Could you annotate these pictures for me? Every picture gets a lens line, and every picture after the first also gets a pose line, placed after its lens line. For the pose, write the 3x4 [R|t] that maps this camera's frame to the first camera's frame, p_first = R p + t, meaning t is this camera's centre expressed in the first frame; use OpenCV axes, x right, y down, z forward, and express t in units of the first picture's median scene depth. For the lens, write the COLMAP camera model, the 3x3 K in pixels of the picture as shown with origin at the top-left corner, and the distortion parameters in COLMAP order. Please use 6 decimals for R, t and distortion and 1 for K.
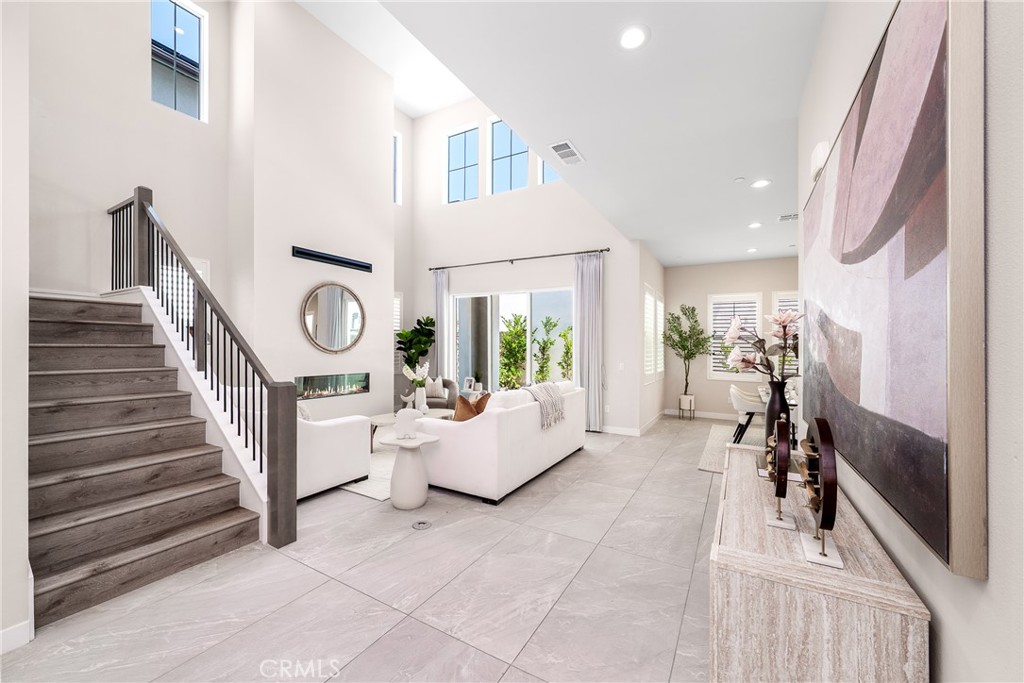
lens RADIAL K [[404.8, 0, 507.2], [0, 404.8, 355.0], [0, 0, 1]] dist [-0.005749, 0.001311]
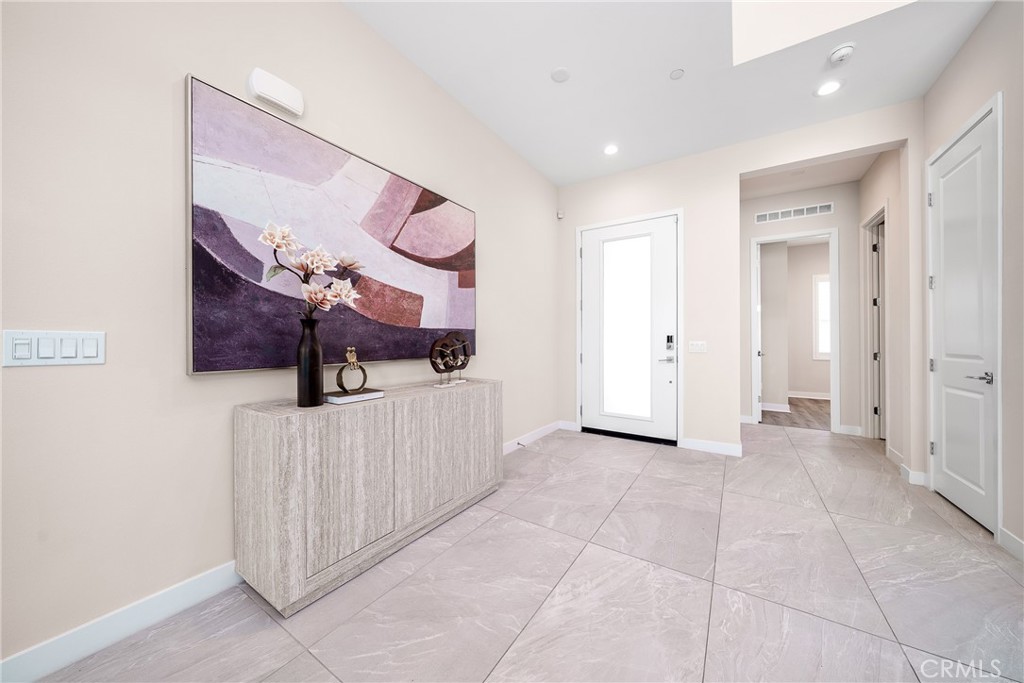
lens RADIAL K [[348.6, 0, 510.9], [0, 348.6, 331.7], [0, 0, 1]] dist [-0.001509, -0.000486]
pose [[-0.998432, -0.015391, 0.053819, 0.049987], [-0.015651, 0.999868, -0.004410, 0.024217], [-0.053744, -0.005245, -0.998541, 0.507815]]
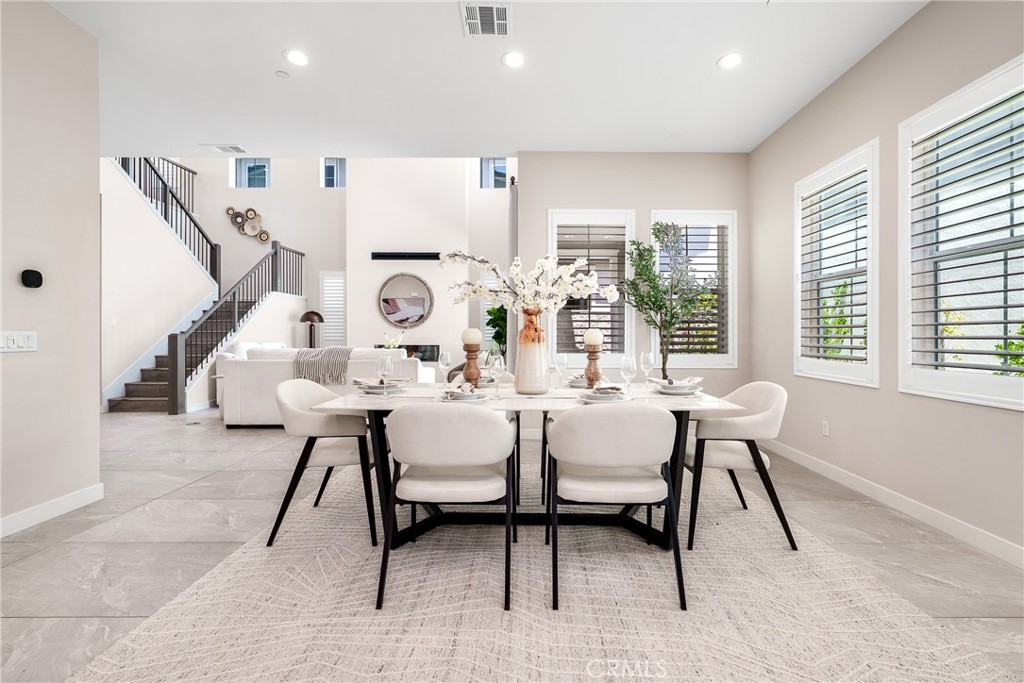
lens RADIAL K [[425.4, 0, 519.2], [0, 425.4, 346.3], [0, 0, 1]] dist [0.003315, 0.000888]
pose [[0.496967, 0.013134, -0.867670, 0.778714], [-0.016046, 0.999854, 0.005944, 0.032613], [0.867621, 0.010969, 0.497105, 0.536900]]
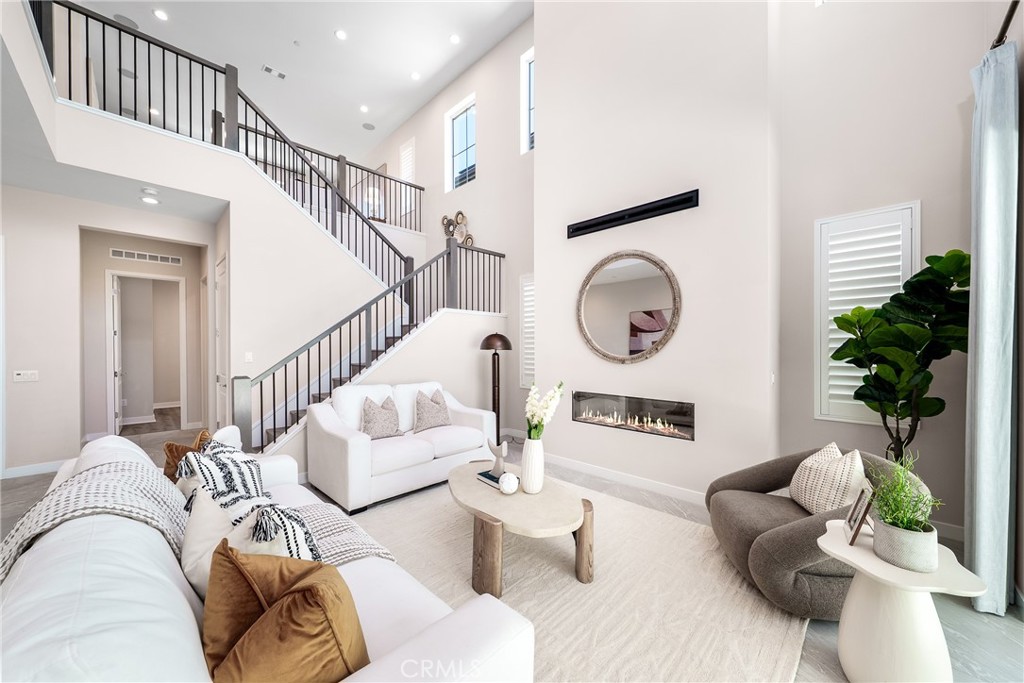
lens RADIAL K [[362.8, 0, 519.6], [0, 362.8, 349.8], [0, 0, 1]] dist [-0.003073, 0.000002]
pose [[-0.239449, -0.001320, -0.970908, 0.146129], [-0.022354, 0.999741, 0.004154, -0.019065], [0.970652, 0.022698, -0.239417, 0.820891]]
